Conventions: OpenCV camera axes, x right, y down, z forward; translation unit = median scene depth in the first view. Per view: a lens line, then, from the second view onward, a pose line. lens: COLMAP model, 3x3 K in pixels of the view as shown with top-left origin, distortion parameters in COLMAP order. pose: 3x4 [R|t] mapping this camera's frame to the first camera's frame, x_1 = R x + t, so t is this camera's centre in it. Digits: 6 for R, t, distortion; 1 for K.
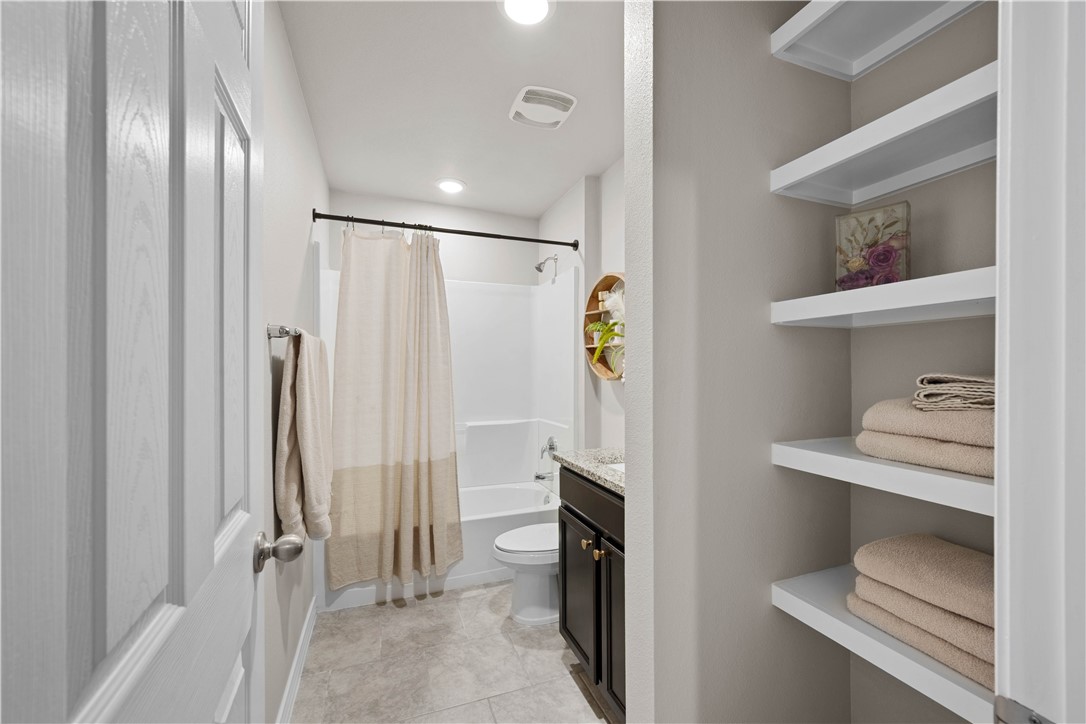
lens RADIAL K [[426.5, 0, 535.4], [0, 426.5, 366.8], [0, 0, 1]] dist [-0.000530, -0.000003]
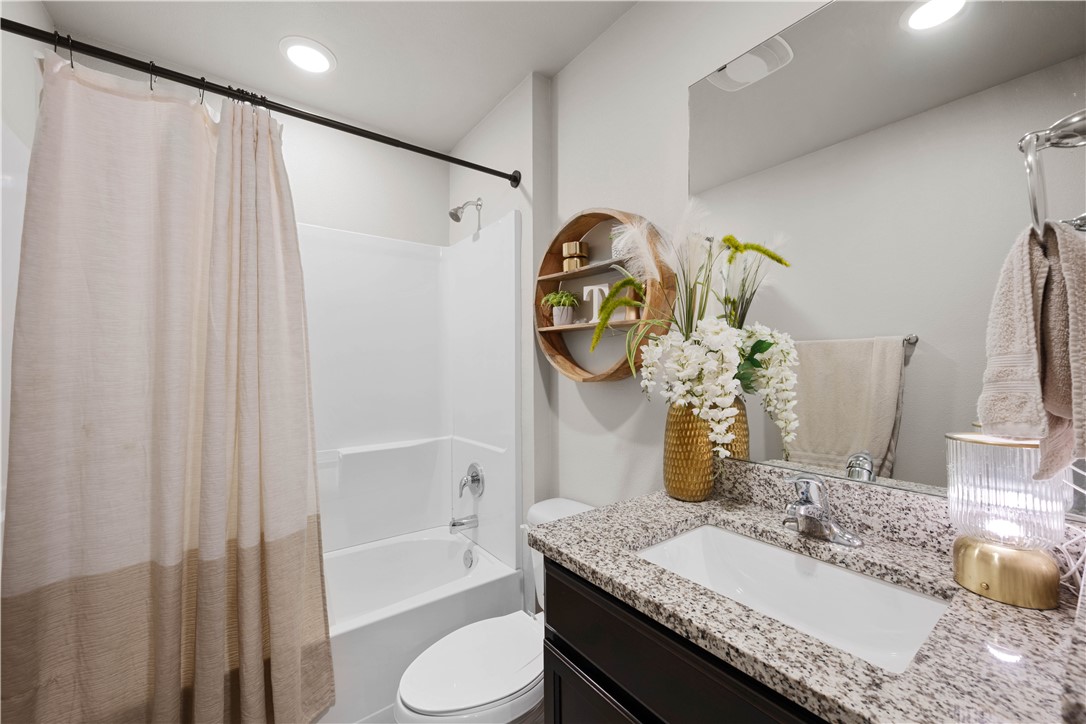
lens RADIAL K [[427.5, 0, 538.9], [0, 427.5, 365.1], [0, 0, 1]] dist [-0.000079, -0.000010]
pose [[0.961453, -0.005398, 0.274915, -0.064052], [0.003923, 0.999975, 0.005915, 0.002768], [-0.274940, -0.004608, 0.961450, 0.390214]]
